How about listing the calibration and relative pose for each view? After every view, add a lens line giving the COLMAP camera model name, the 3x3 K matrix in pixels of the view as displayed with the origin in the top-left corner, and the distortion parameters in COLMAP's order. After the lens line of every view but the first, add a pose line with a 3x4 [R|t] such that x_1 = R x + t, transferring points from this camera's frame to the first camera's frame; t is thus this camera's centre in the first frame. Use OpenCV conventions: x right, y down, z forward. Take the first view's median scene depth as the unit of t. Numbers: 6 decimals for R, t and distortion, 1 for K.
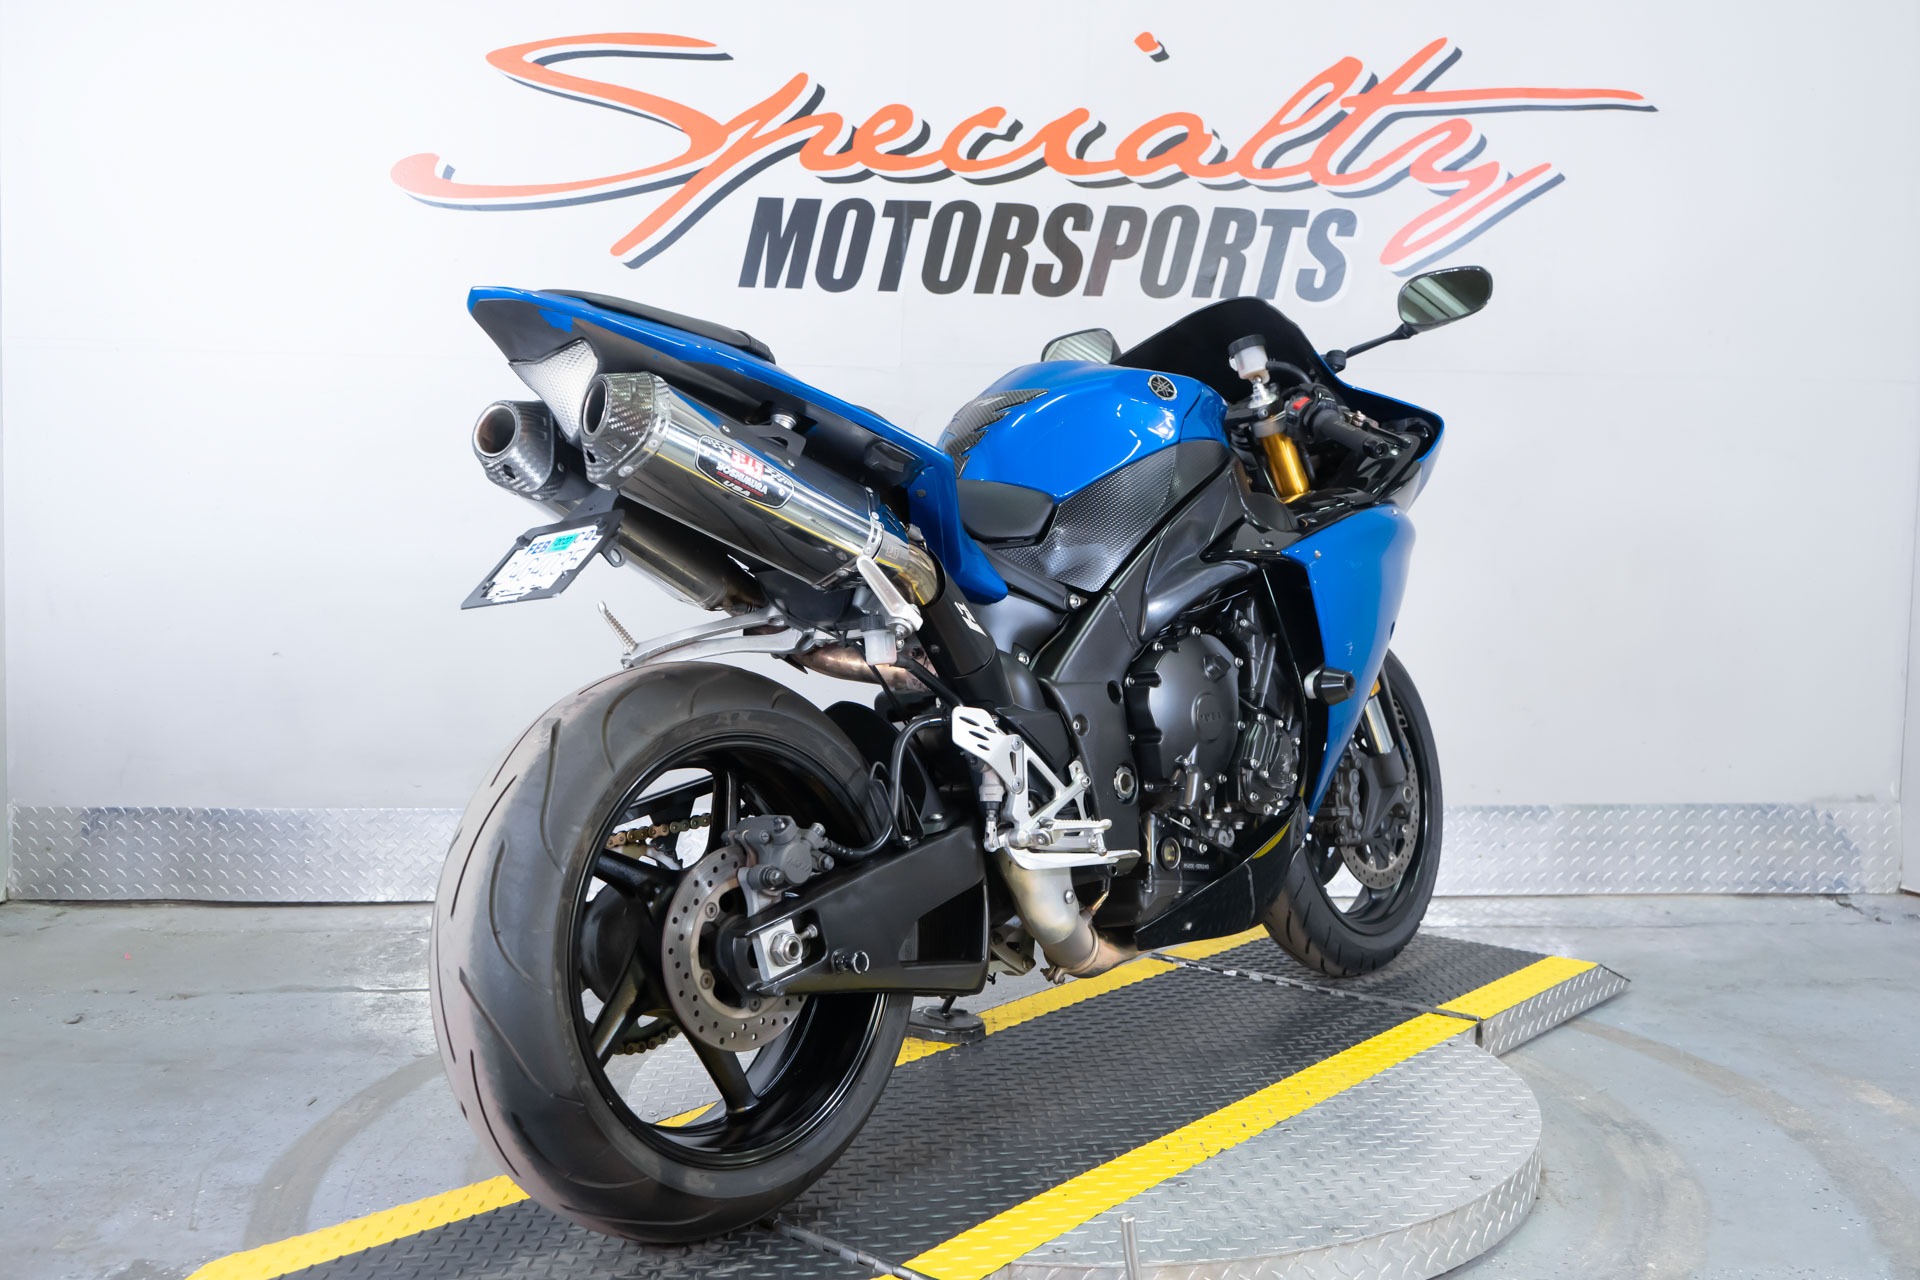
lens RADIAL K [[1885.2, 0, 965.7], [0, 1885.2, 640.0], [0, 0, 1]] dist [0.023491, 0.000000]
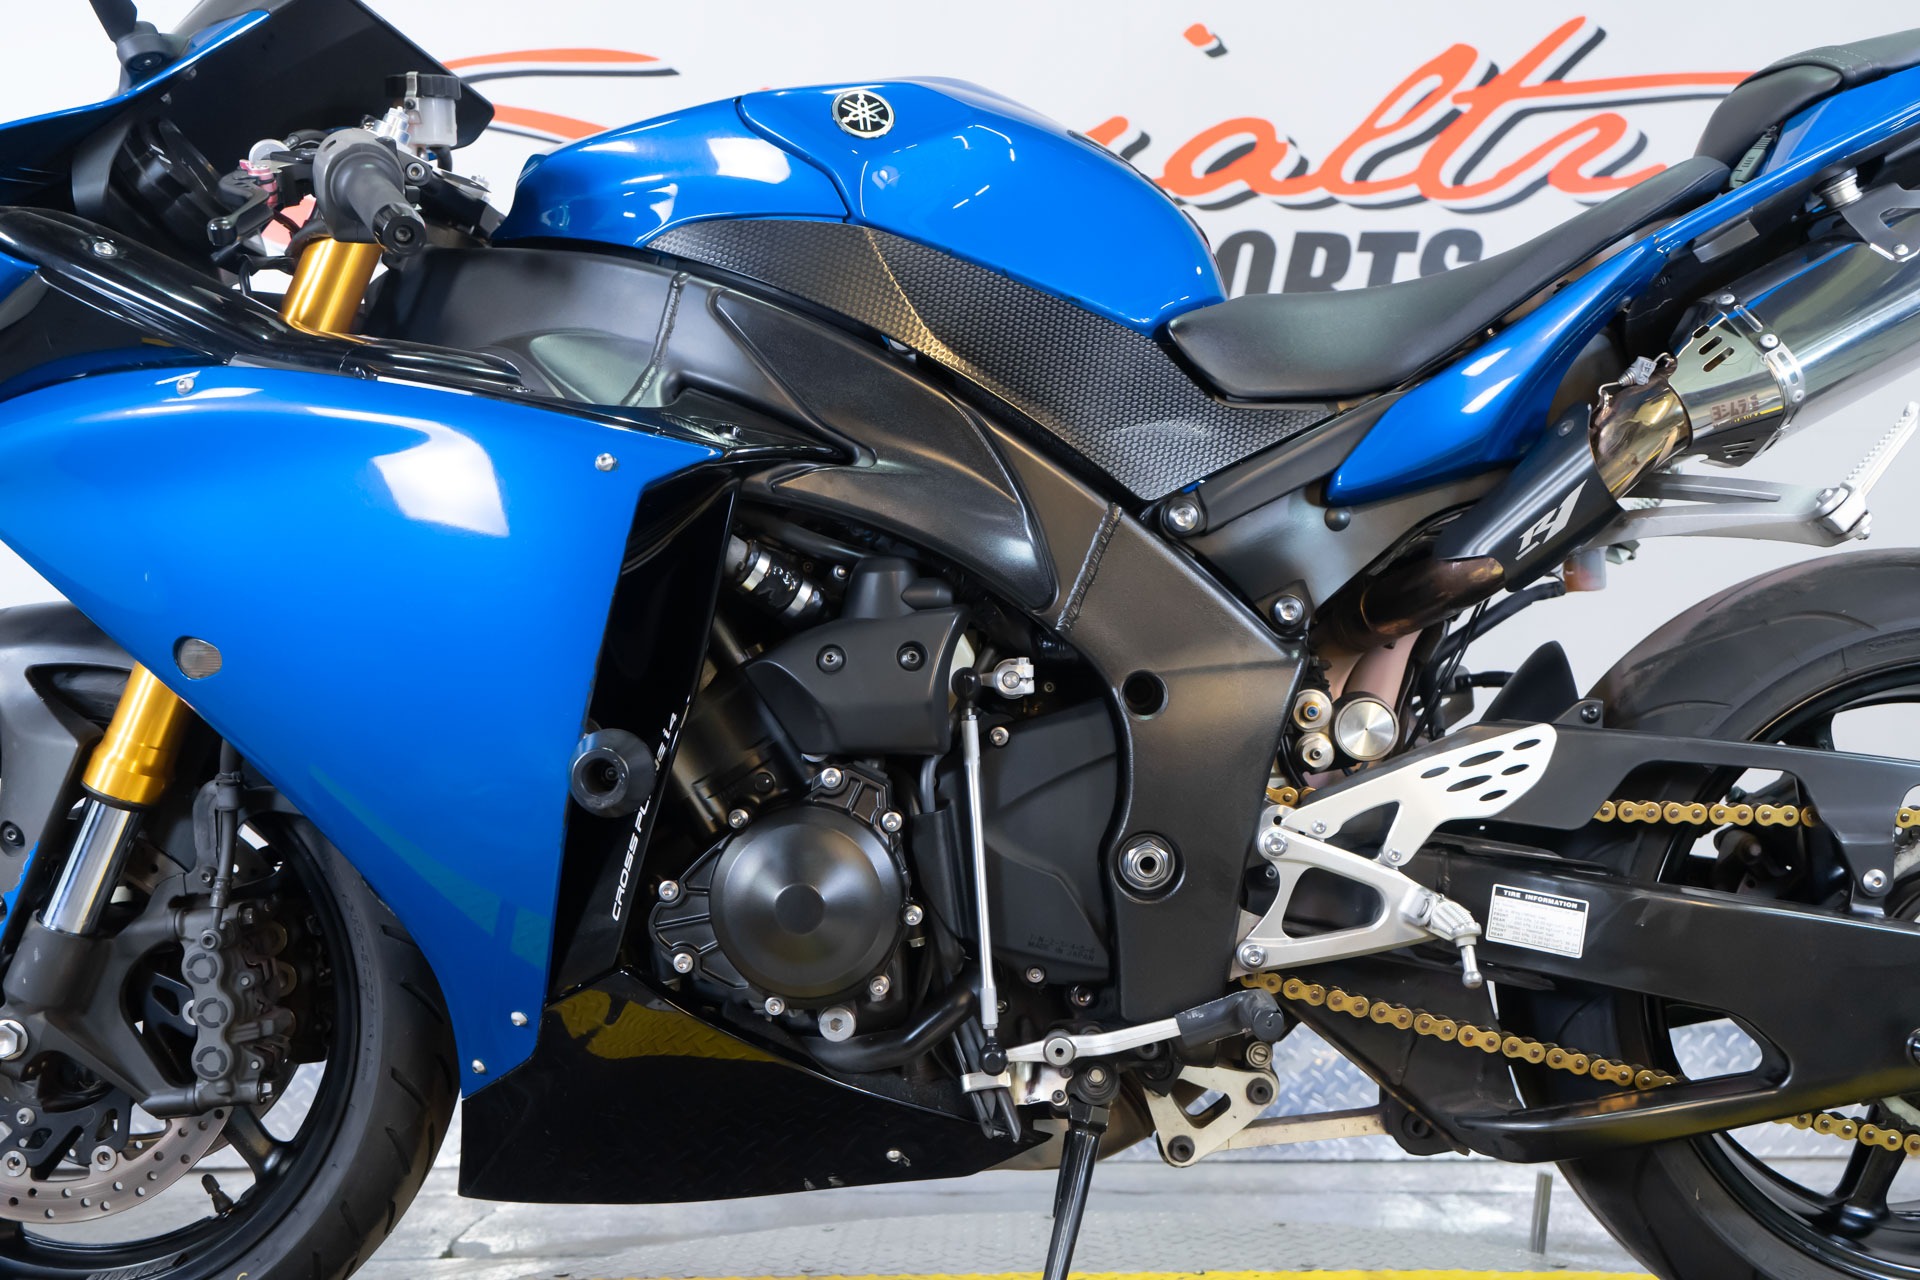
lens RADIAL K [[1907.3, 0, 982.4], [0, 1907.3, 636.7], [0, 0, 1]] dist [0.016943, 0.000000]
pose [[0.998176, -0.021720, -0.056326, 0.044726], [0.010192, 0.980273, -0.197385, 0.086462], [0.059502, 0.196451, 0.978707, 0.261359]]
